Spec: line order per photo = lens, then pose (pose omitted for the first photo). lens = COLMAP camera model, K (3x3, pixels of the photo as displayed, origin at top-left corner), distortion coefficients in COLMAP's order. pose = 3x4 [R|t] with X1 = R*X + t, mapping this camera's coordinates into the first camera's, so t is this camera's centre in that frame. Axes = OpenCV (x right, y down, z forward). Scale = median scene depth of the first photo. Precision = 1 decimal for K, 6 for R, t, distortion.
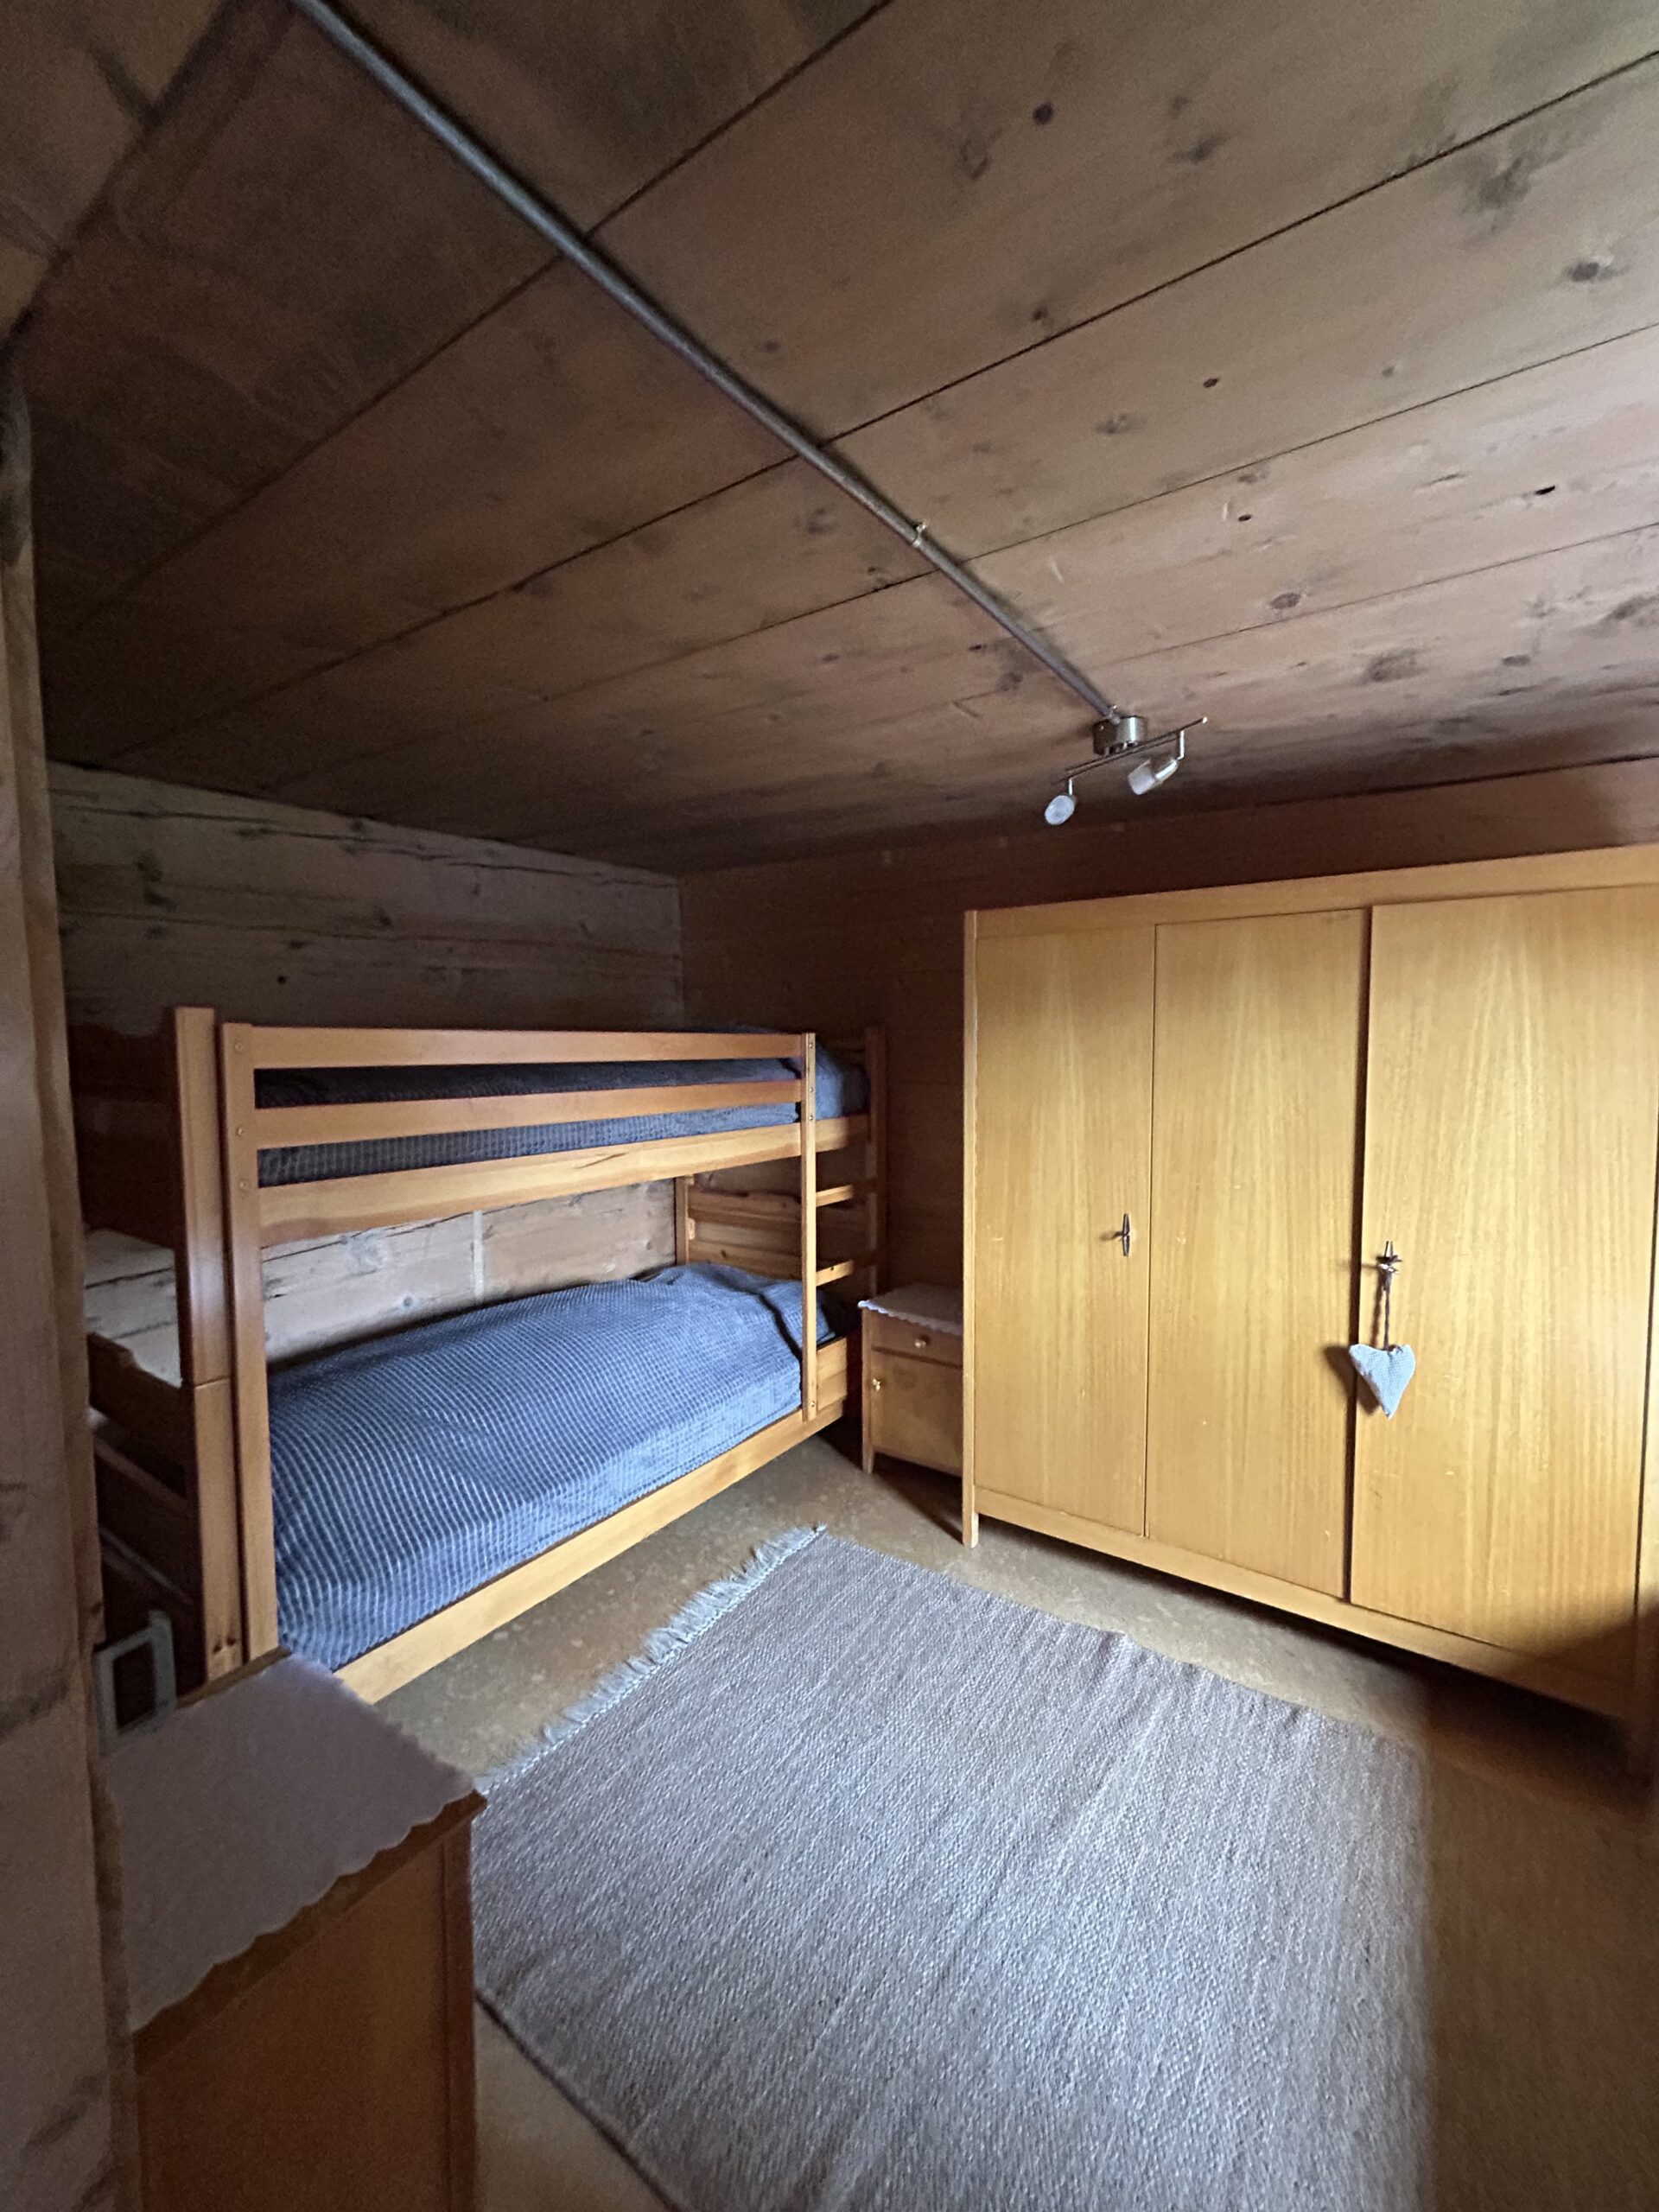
lens RADIAL K [[894.8, 0, 828.9], [0, 894.8, 1103.7], [0, 0, 1]] dist [0.001071, -0.000711]
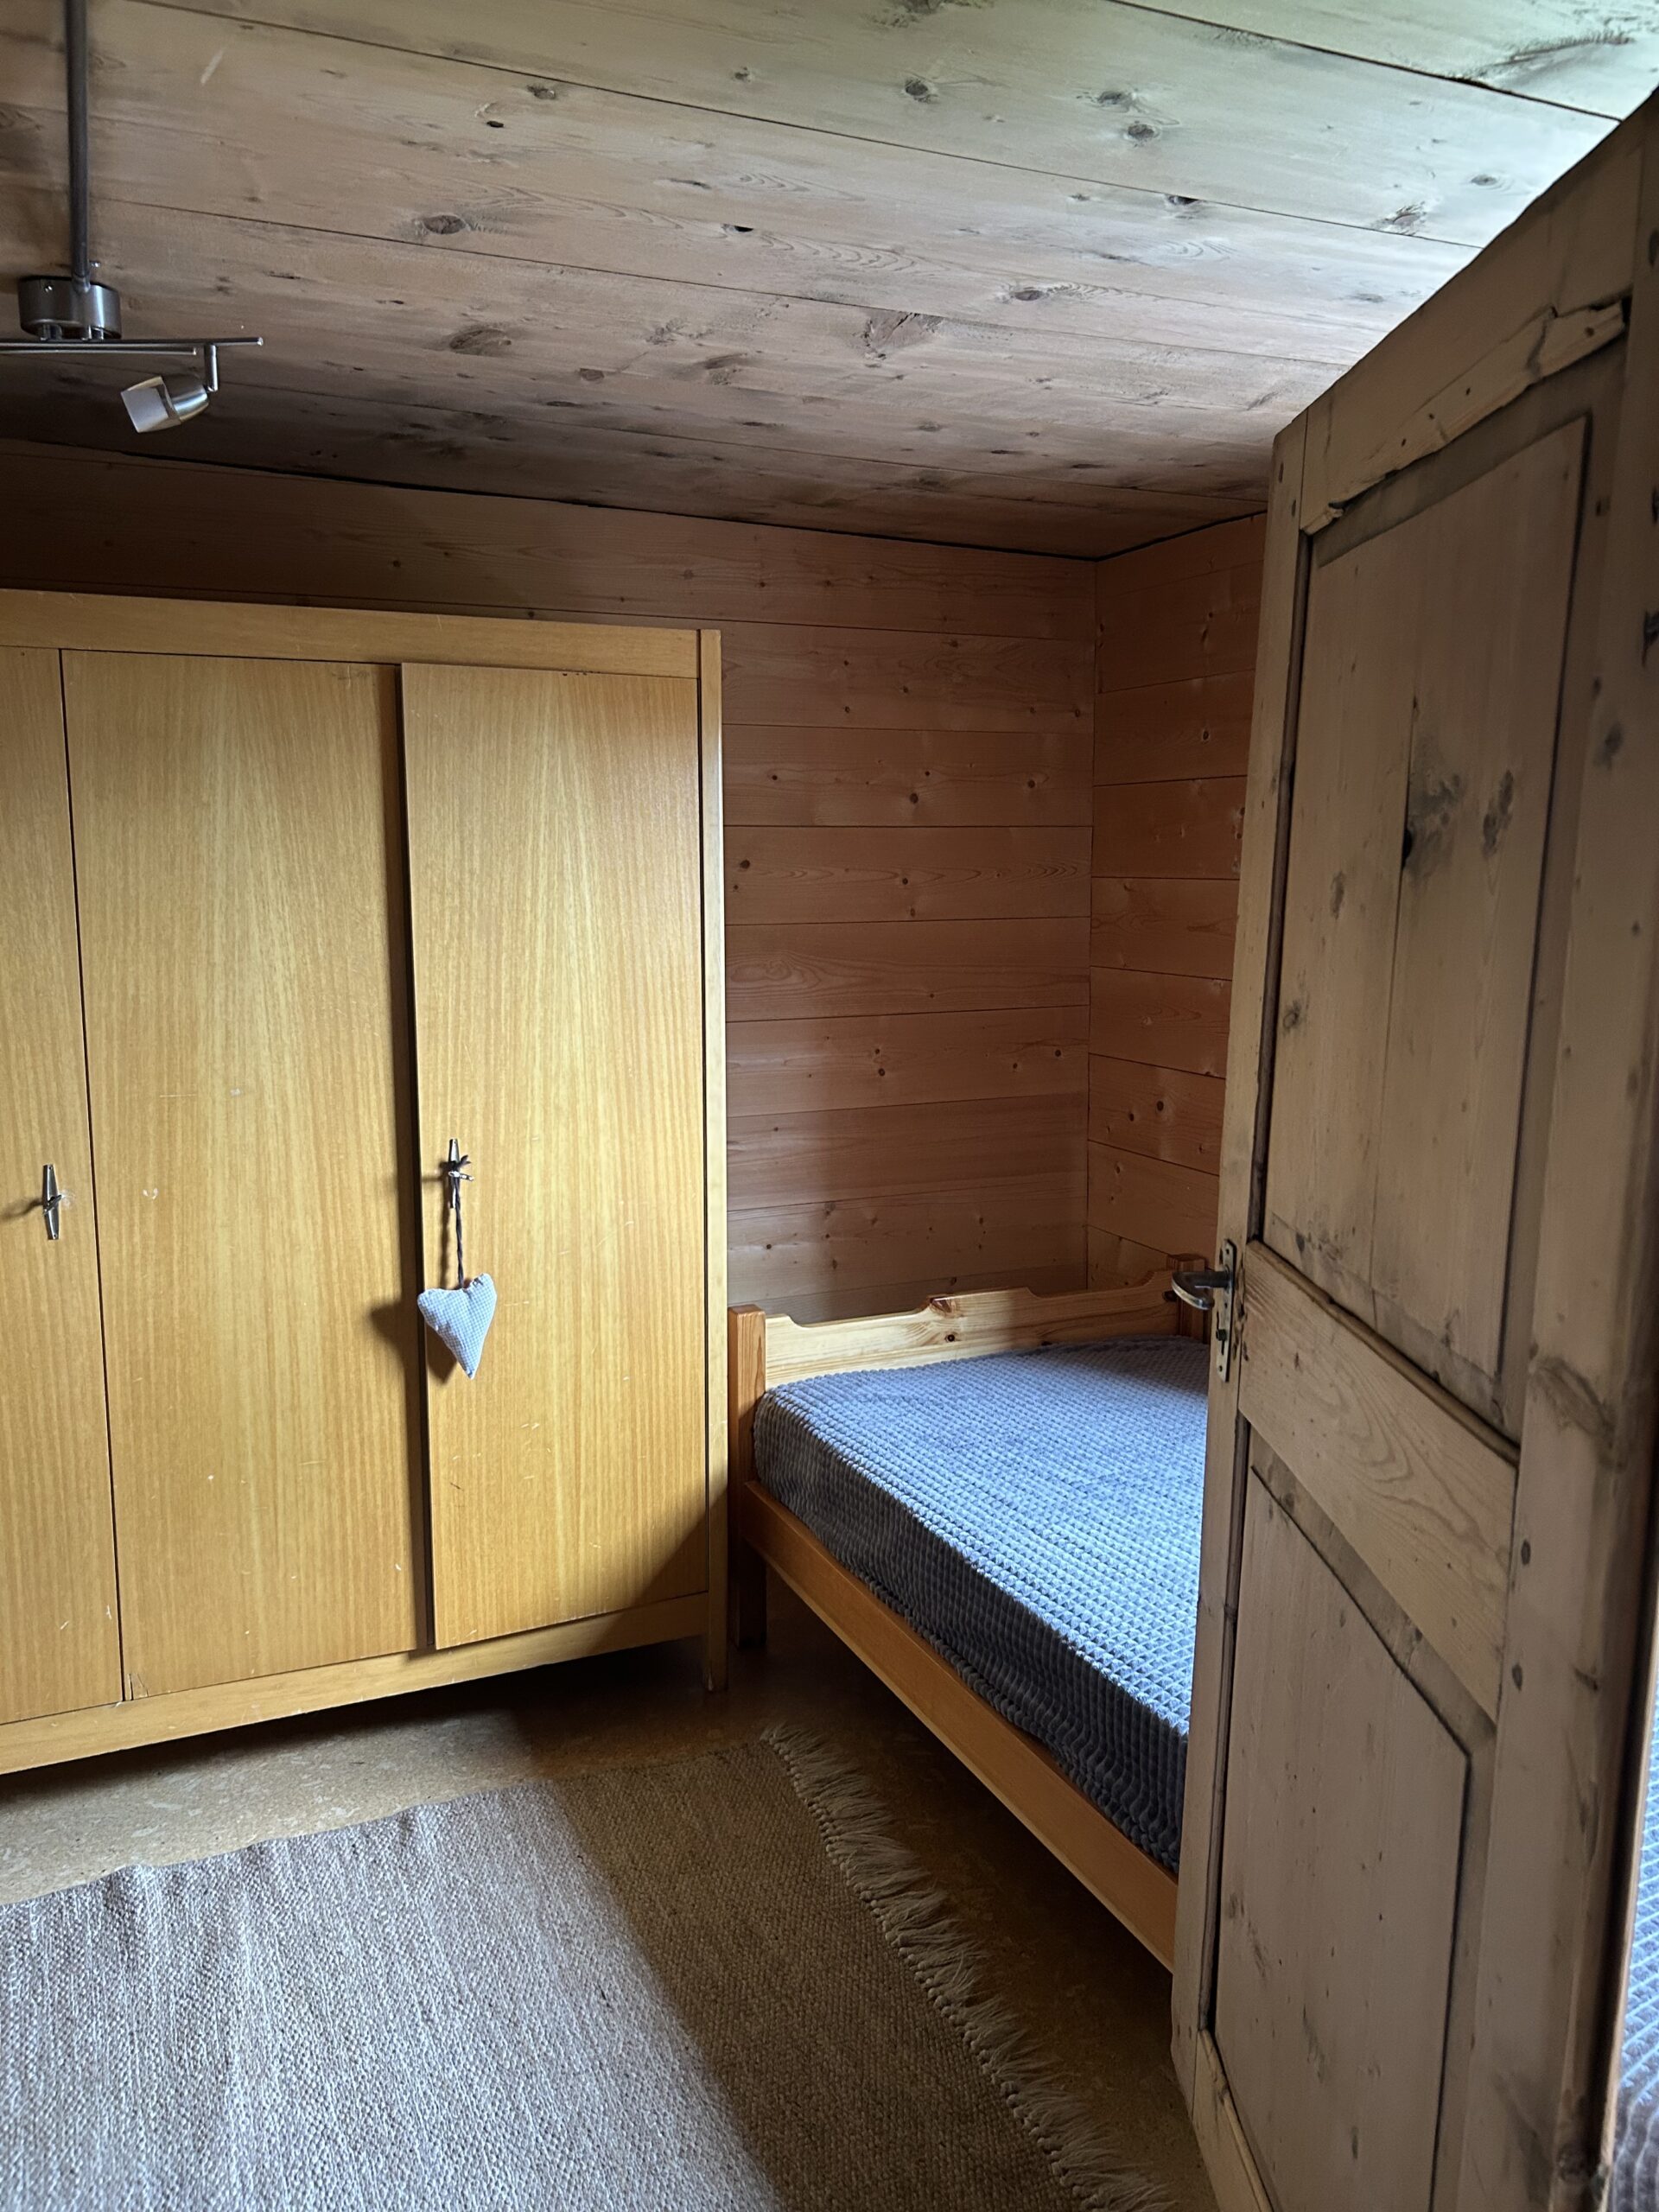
lens RADIAL K [[1665.5, 0, 841.1], [0, 1665.5, 1107.0], [0, 0, 1]] dist [0.050147, -0.056565]
pose [[0.512735, -0.121716, 0.849875, -0.366829], [0.052875, 0.992497, 0.110242, -0.004441], [-0.856917, -0.011588, 0.515324, 0.034221]]
